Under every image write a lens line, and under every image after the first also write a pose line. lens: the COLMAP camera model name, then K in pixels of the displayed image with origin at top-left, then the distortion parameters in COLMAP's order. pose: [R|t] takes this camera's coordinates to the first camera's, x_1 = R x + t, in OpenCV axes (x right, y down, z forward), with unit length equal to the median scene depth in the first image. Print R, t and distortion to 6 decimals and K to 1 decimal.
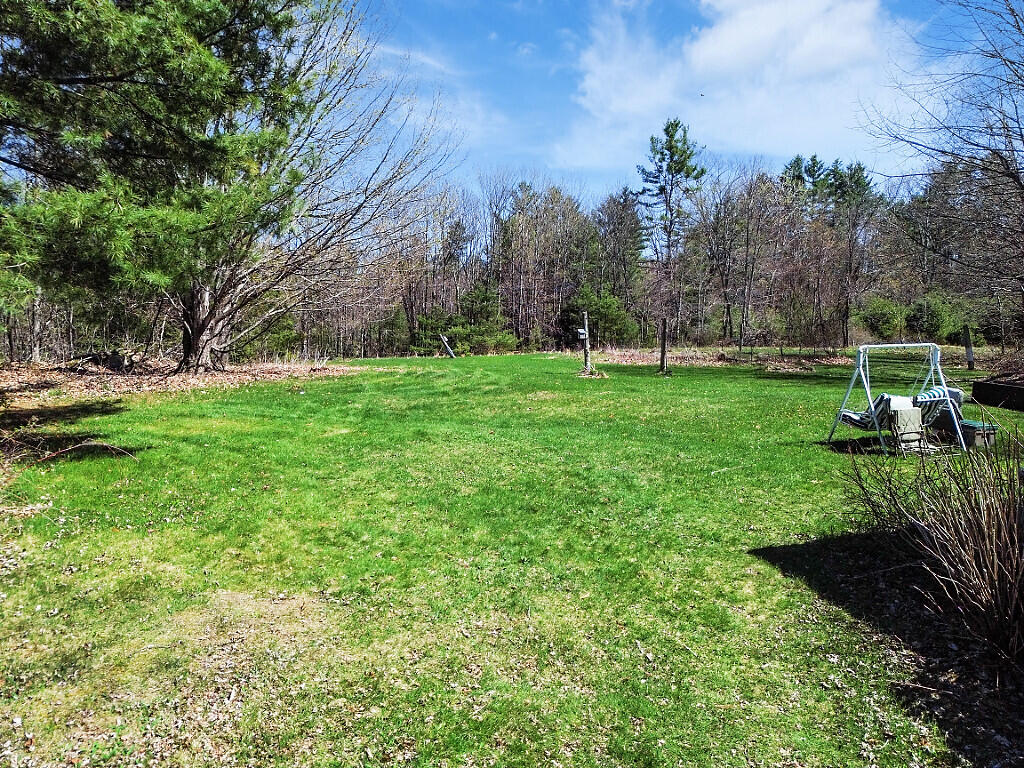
lens RADIAL K [[725.7, 0, 512.1], [0, 725.7, 375.8], [0, 0, 1]] dist [0.060922, -0.045212]
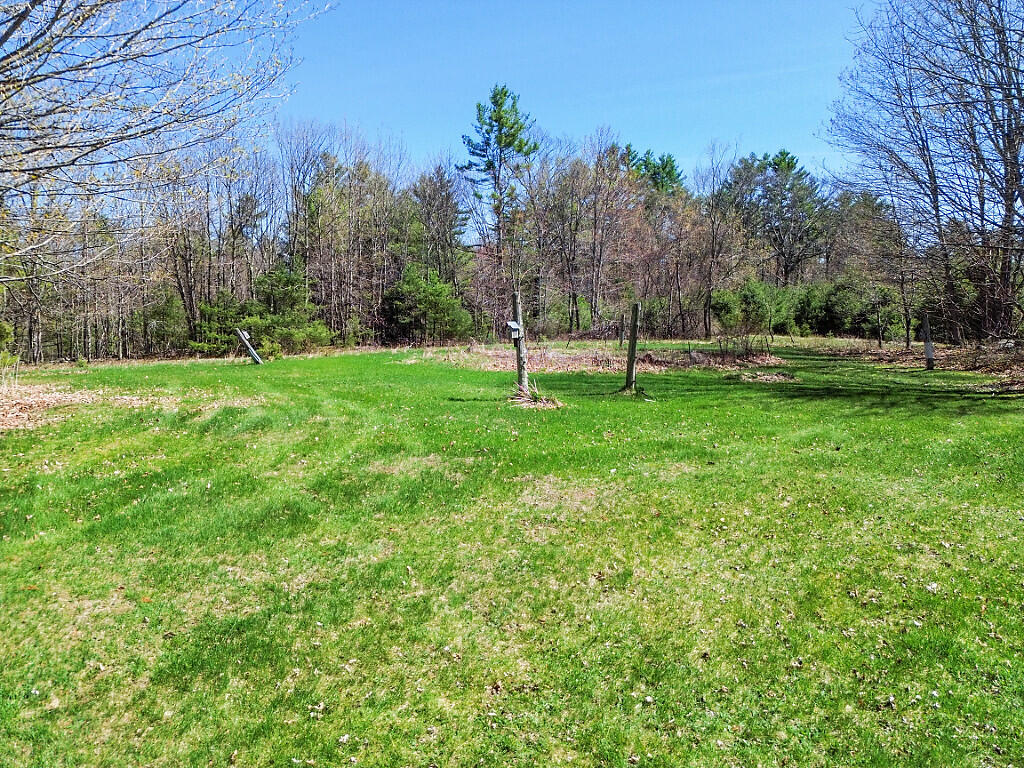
lens RADIAL K [[725.7, 0, 507.2], [0, 725.7, 374.7], [0, 0, 1]] dist [0.060922, -0.045212]
pose [[0.964097, -0.019796, 0.264812, -0.017389], [0.016760, 0.999765, 0.013718, -0.008697], [-0.265022, -0.008788, 0.964202, 0.127704]]
